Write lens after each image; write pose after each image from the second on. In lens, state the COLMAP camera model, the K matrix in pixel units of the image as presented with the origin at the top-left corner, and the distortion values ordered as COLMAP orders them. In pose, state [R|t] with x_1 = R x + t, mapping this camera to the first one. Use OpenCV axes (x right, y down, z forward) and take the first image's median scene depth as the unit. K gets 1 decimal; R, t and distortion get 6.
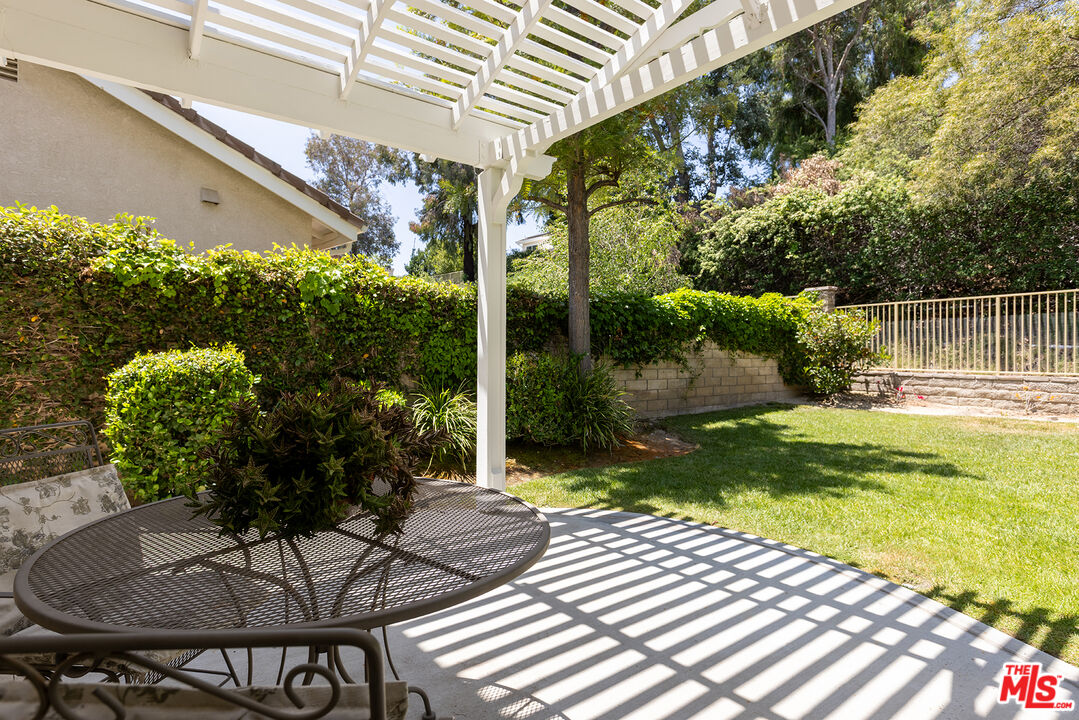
lens RADIAL K [[573.0, 0, 537.8], [0, 573.0, 351.0], [0, 0, 1]] dist [-0.000330, -0.000137]
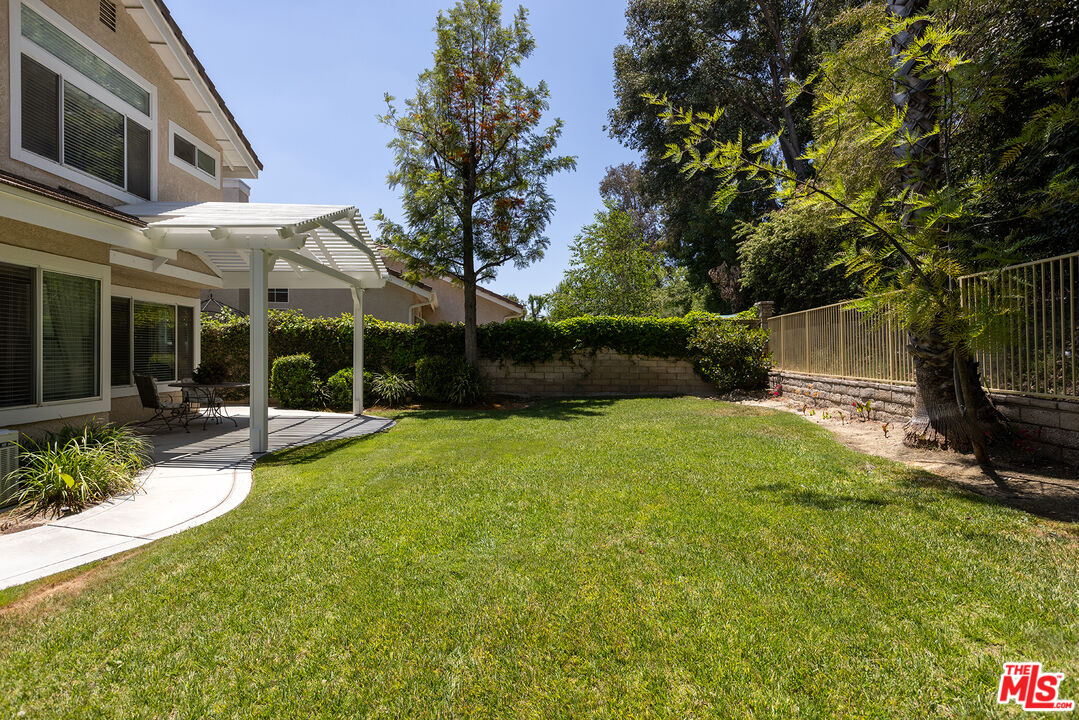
lens RADIAL K [[573.0, 0, 537.8], [0, 573.0, 351.0], [0, 0, 1]] dist [-0.000330, -0.000137]
pose [[0.796912, -0.001883, -0.604092, 1.281502], [-0.000612, 0.999992, -0.003924, -0.006521], [0.604095, 0.003497, 0.796905, -0.363336]]
